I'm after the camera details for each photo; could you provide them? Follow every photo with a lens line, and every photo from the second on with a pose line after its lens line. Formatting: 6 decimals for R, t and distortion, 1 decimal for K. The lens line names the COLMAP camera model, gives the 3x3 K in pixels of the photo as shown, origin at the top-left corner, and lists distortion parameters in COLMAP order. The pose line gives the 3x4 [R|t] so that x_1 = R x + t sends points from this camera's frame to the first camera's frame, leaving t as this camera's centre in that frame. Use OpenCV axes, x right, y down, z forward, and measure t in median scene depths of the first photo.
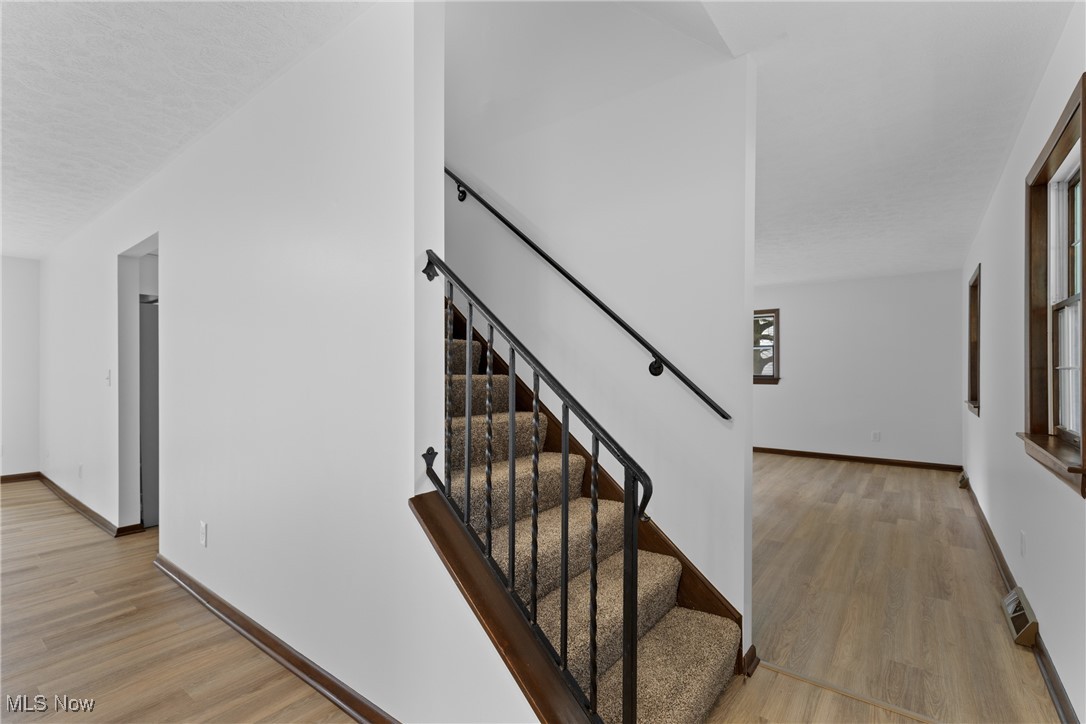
lens RADIAL K [[503.3, 0, 542.4], [0, 503.3, 367.6], [0, 0, 1]] dist [0.007791, -0.001609]
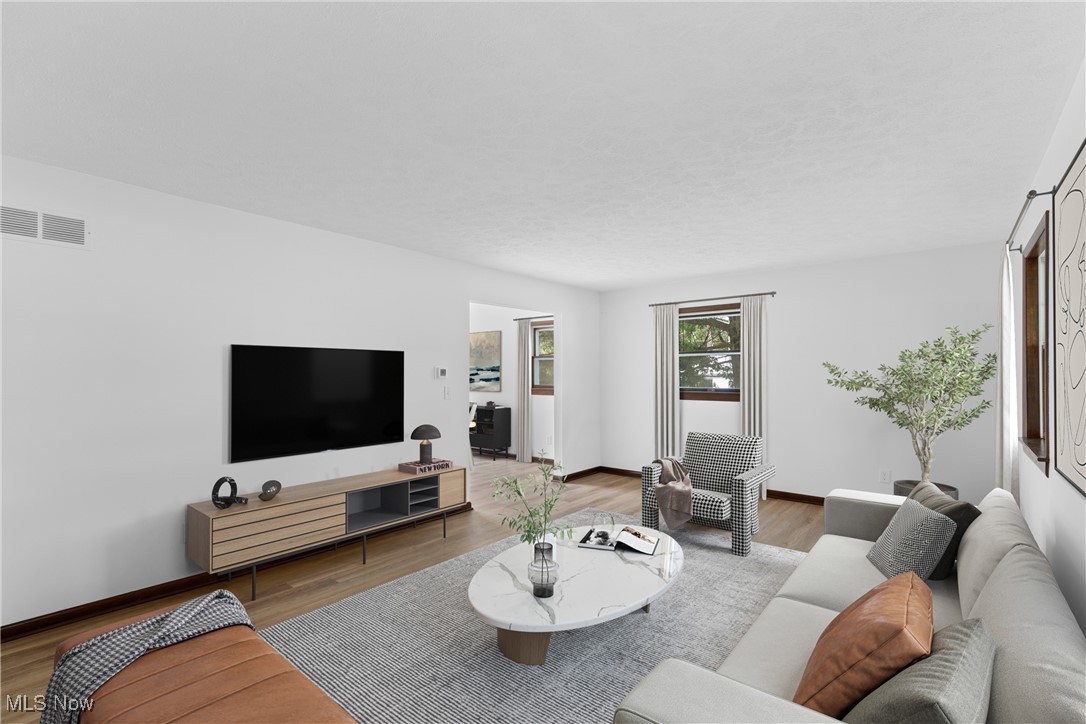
lens RADIAL K [[503.3, 0, 541.9], [0, 503.3, 362.3], [0, 0, 1]] dist [0.007791, -0.001609]
pose [[0.999153, -0.002605, -0.041076, 0.291095], [0.002082, 0.999916, -0.012786, -0.025640], [0.041106, 0.012690, 0.999074, 0.374151]]
